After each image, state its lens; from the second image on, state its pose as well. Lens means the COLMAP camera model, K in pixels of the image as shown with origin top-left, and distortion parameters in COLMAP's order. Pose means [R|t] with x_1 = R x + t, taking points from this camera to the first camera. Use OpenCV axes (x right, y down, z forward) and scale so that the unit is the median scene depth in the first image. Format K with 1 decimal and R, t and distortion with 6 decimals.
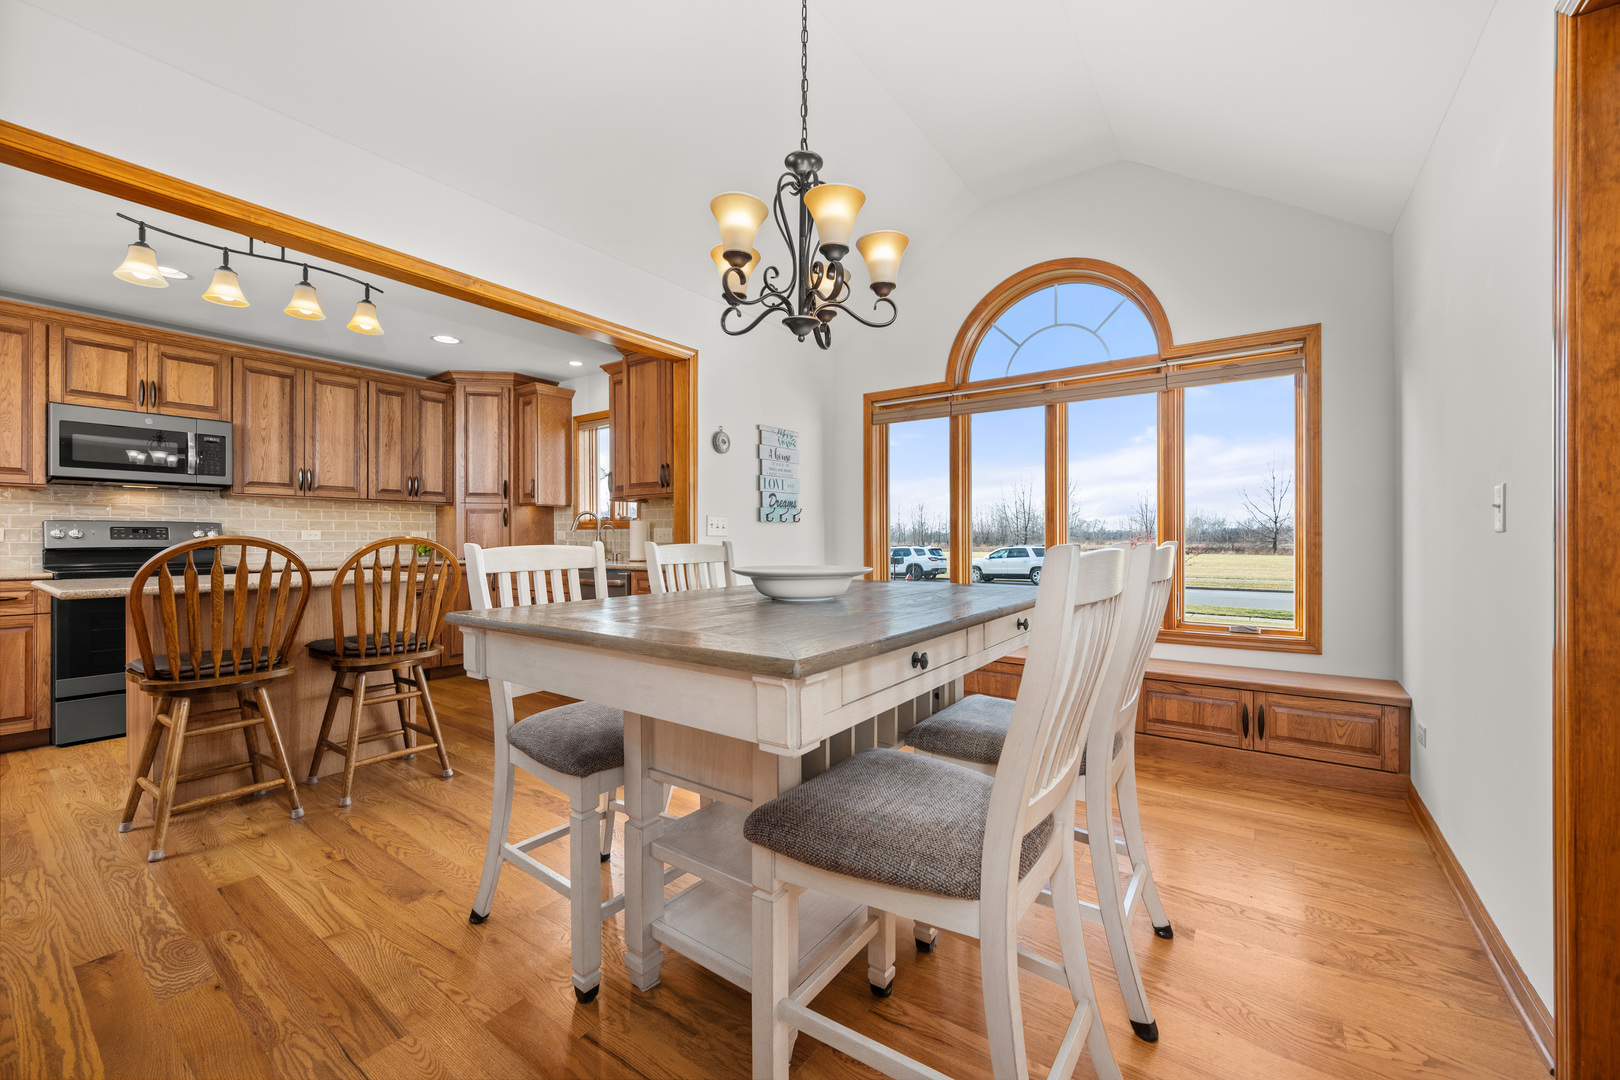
lens RADIAL K [[627.0, 0, 796.0], [0, 627.0, 537.3], [0, 0, 1]] dist [-0.000426, 0.000063]
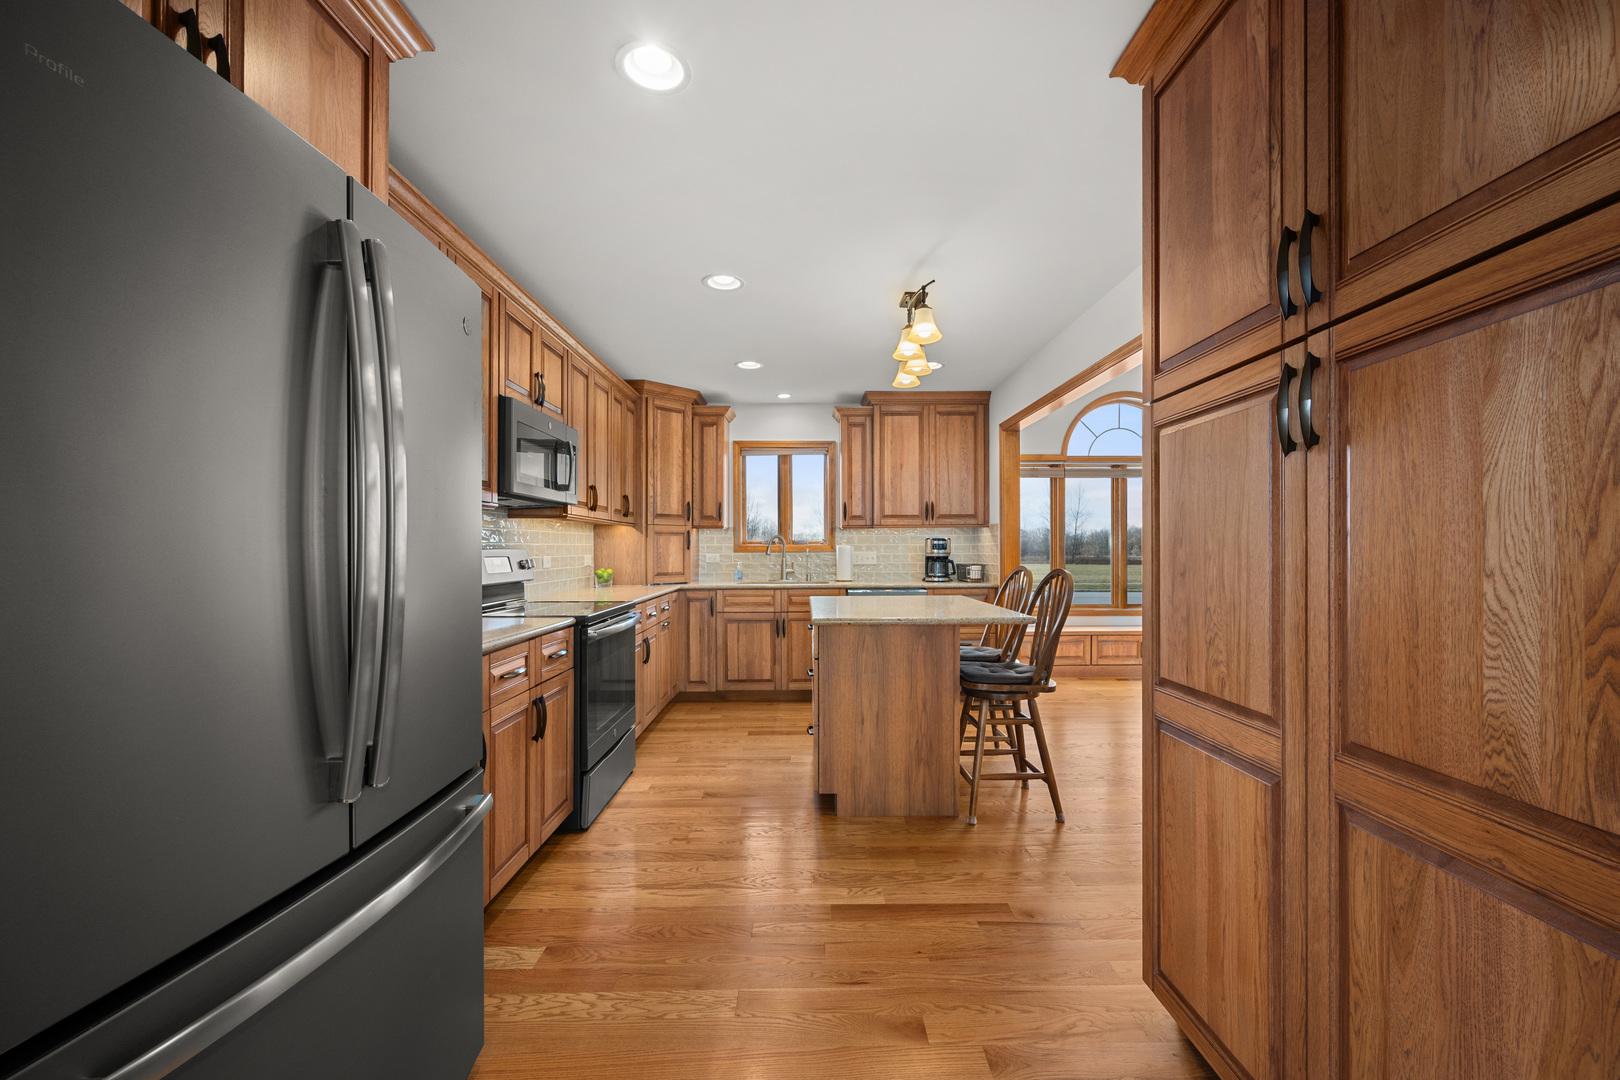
lens RADIAL K [[646.8, 0, 818.3], [0, 646.8, 549.7], [0, 0, 1]] dist [-0.000449, 0.000269]
pose [[0.798839, -0.000782, 0.601544, -1.010151], [0.003700, 0.999987, -0.003613, -0.013900], [-0.601533, 0.005112, 0.798831, 0.094291]]
